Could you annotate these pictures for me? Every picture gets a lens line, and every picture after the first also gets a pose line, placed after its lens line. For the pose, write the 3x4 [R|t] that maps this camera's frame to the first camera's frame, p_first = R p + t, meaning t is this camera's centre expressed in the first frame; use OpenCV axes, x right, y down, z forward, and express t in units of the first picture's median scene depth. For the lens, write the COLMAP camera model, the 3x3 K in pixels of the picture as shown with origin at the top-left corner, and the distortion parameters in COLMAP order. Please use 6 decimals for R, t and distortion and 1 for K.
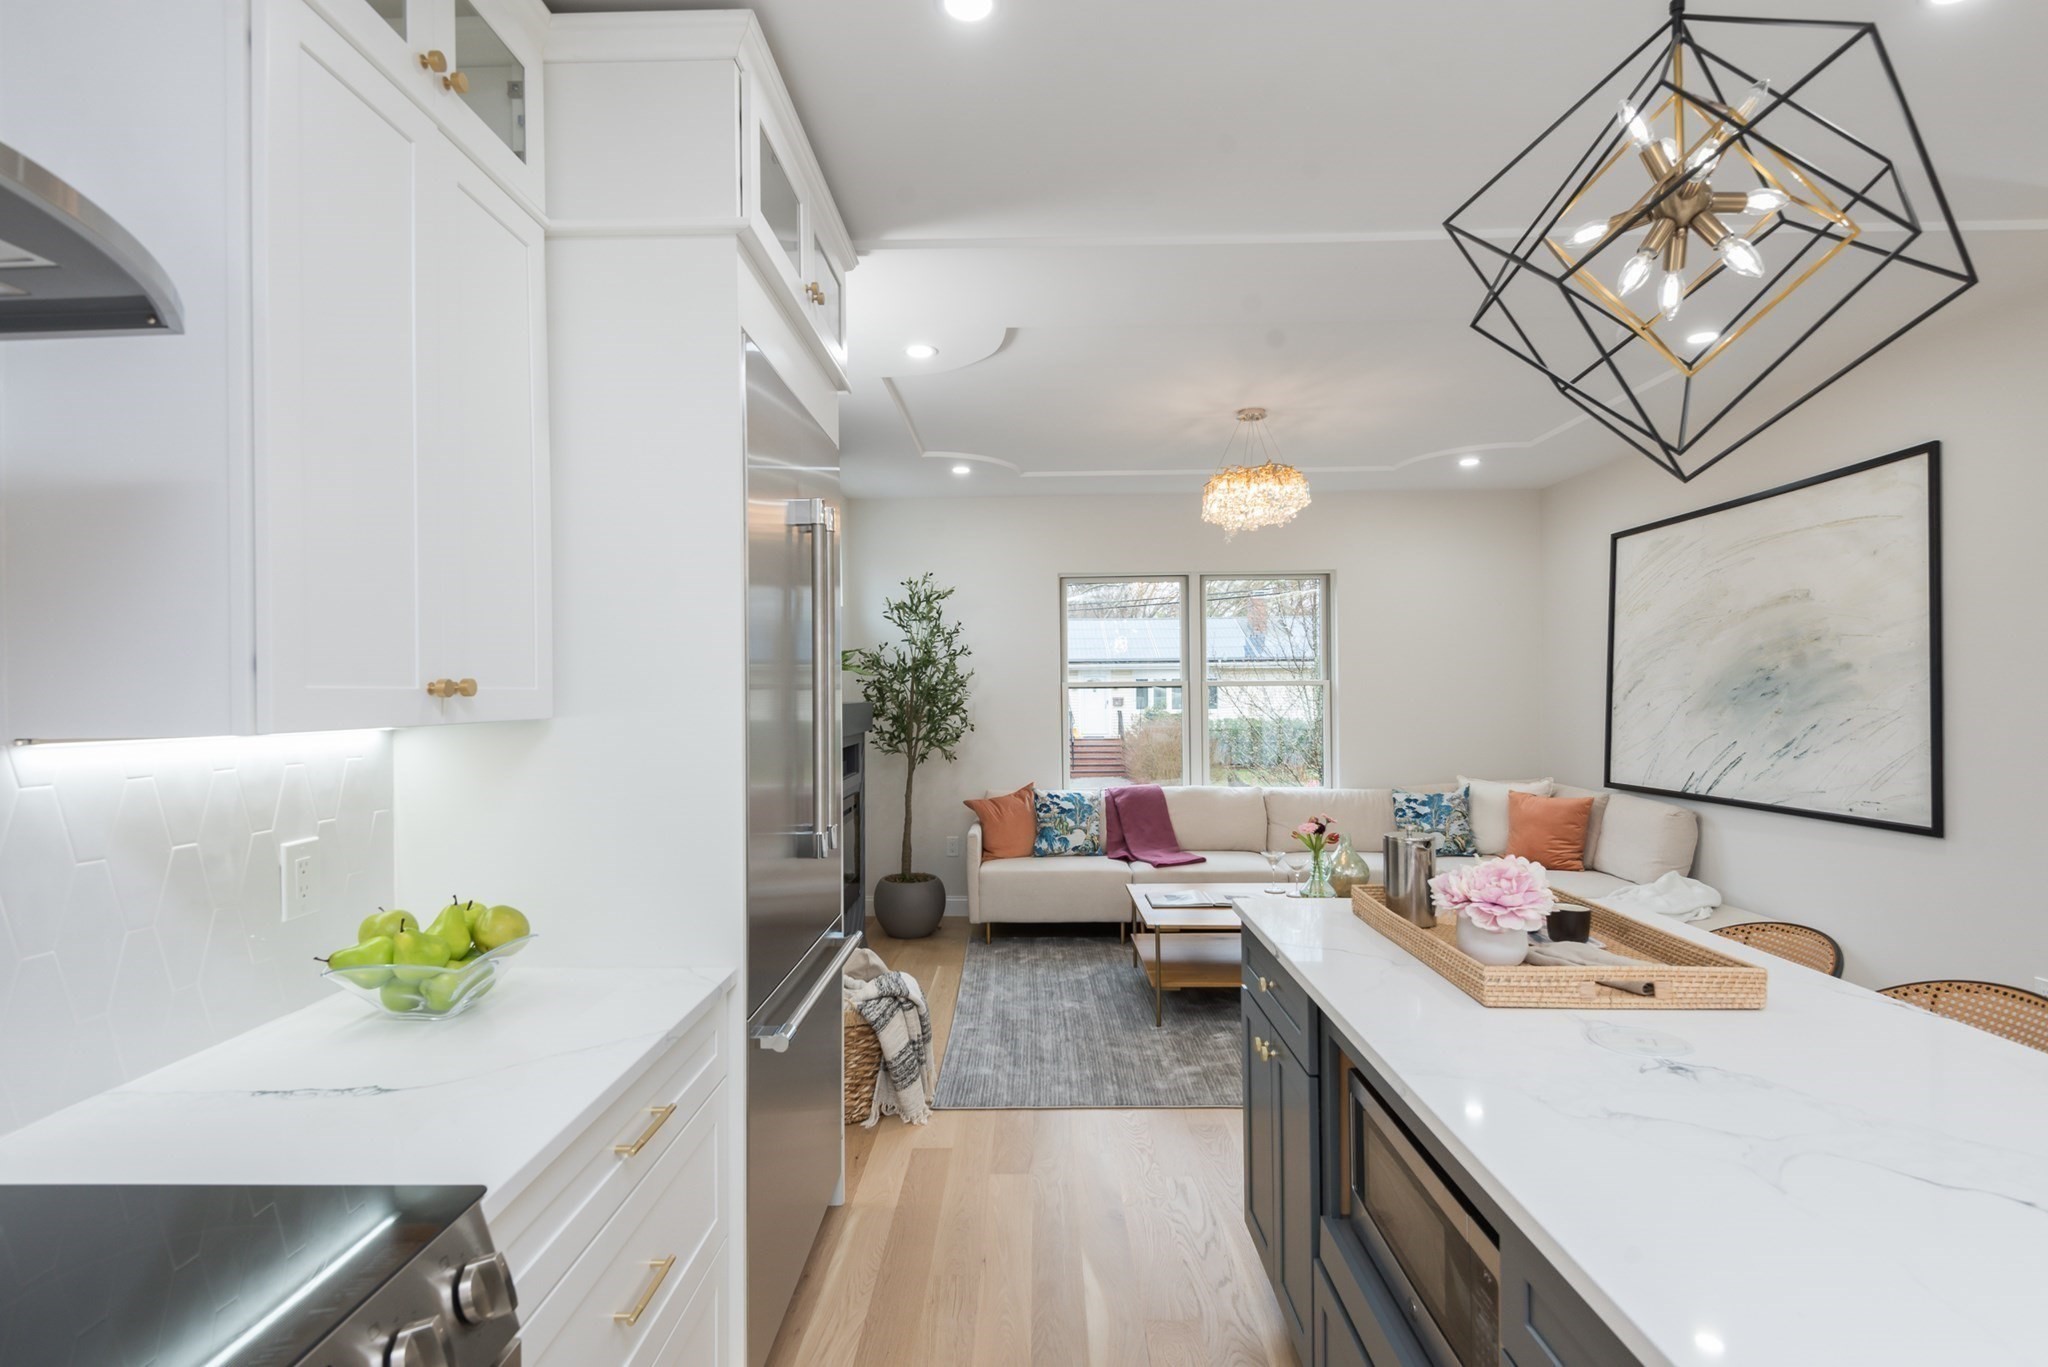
lens RADIAL K [[978.9, 0, 1023.0], [0, 978.9, 689.3], [0, 0, 1]] dist [0.029978, -0.026485]
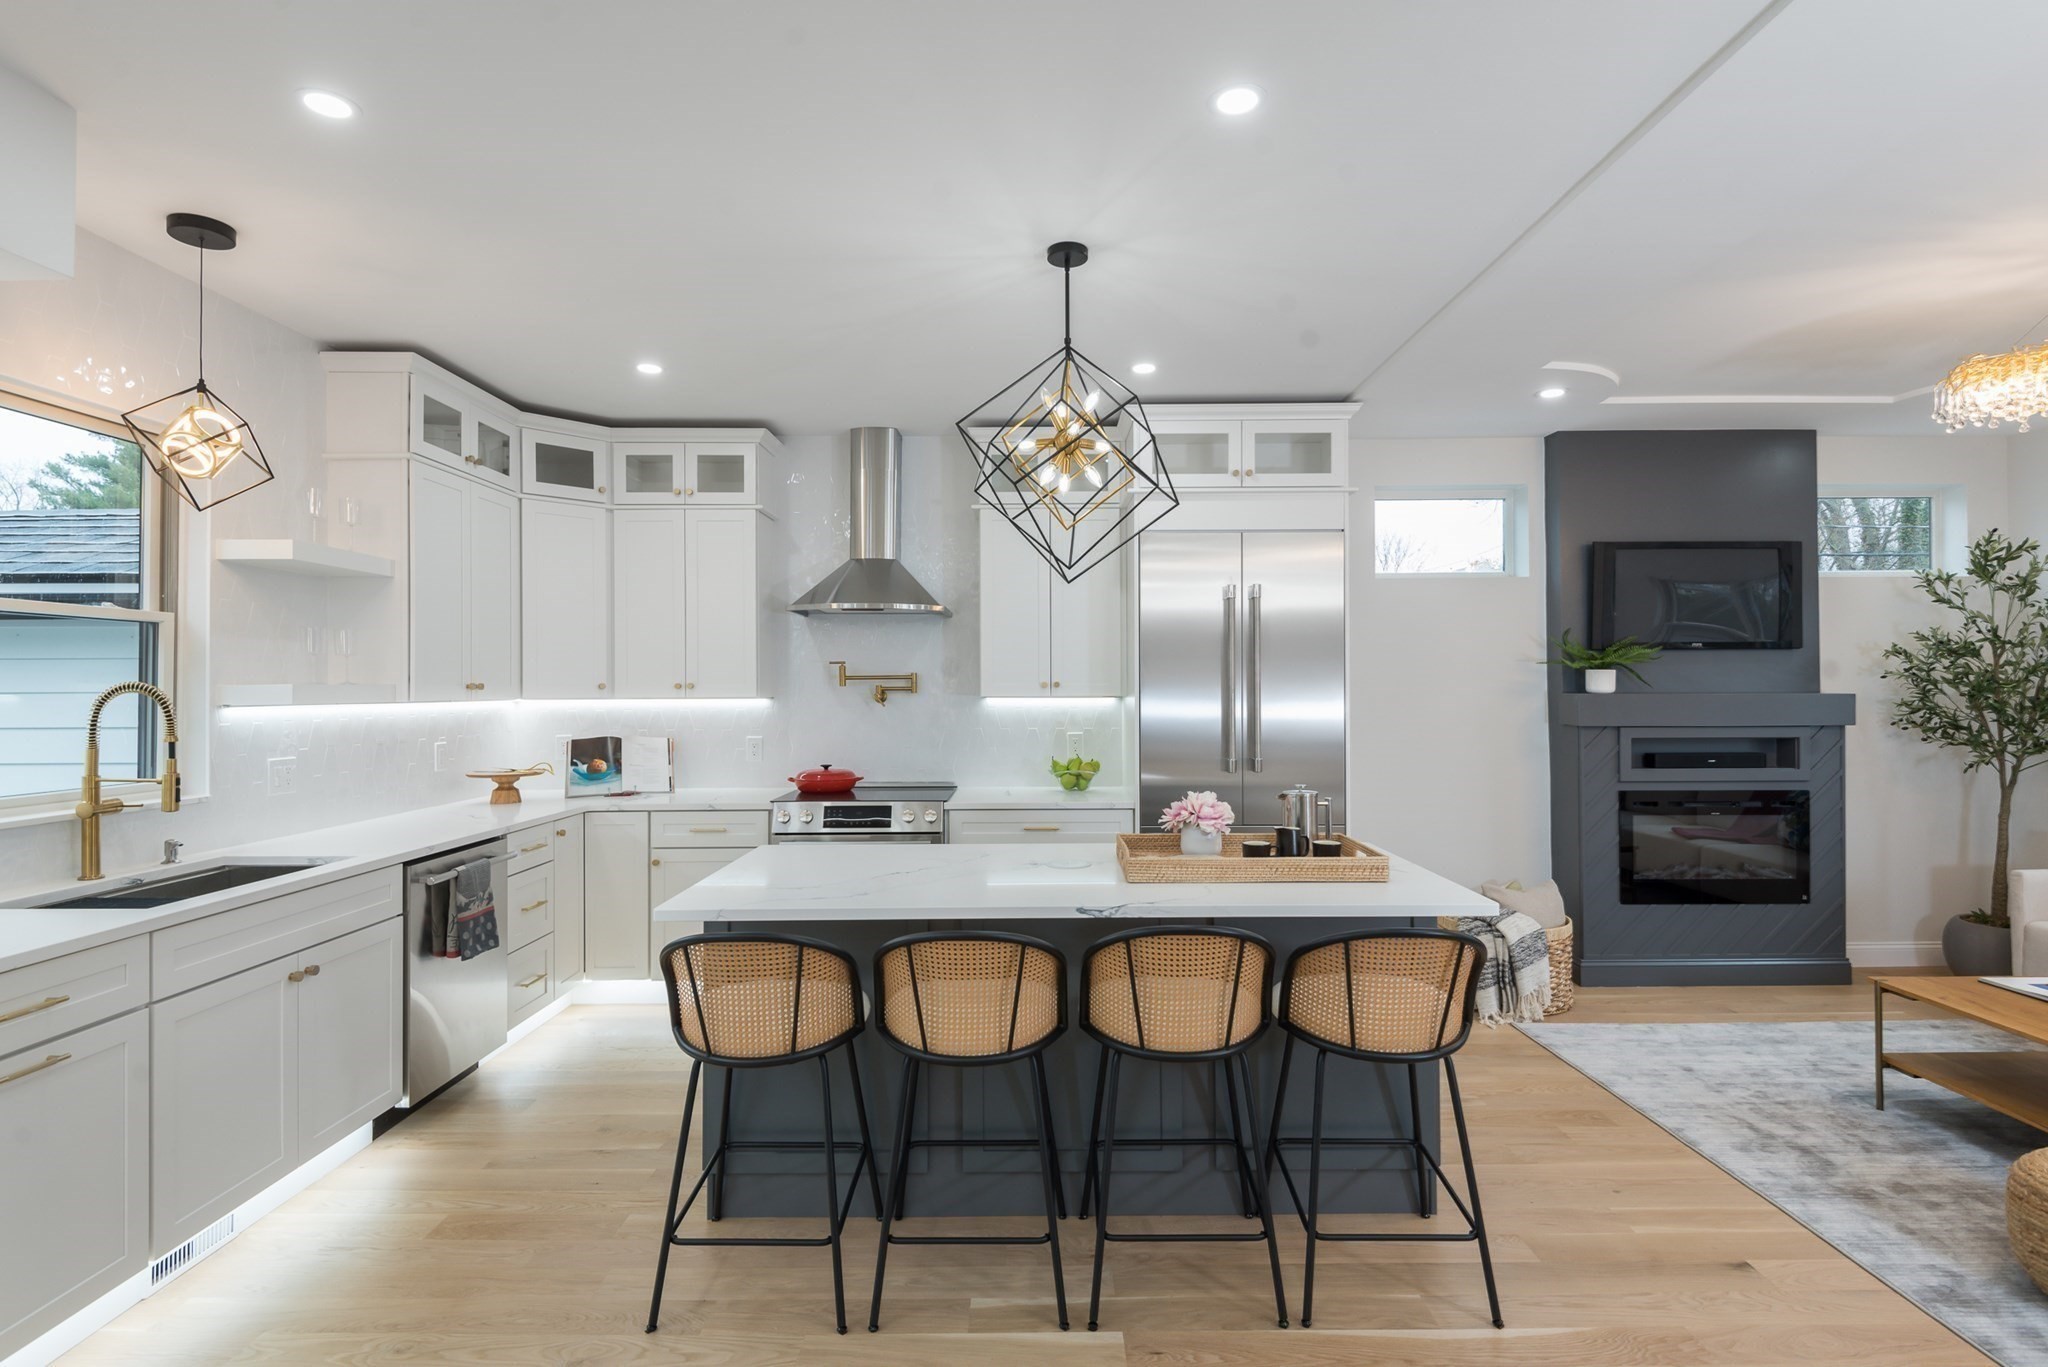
lens RADIAL K [[1001.4, 0, 1029.2], [0, 1001.4, 677.8], [0, 0, 1]] dist [0.002131, -0.008564]
pose [[0.013227, -0.000094, -0.999913, 0.881946], [0.008372, 0.999965, 0.000017, -0.009846], [0.999877, -0.008371, 0.013228, 0.287993]]
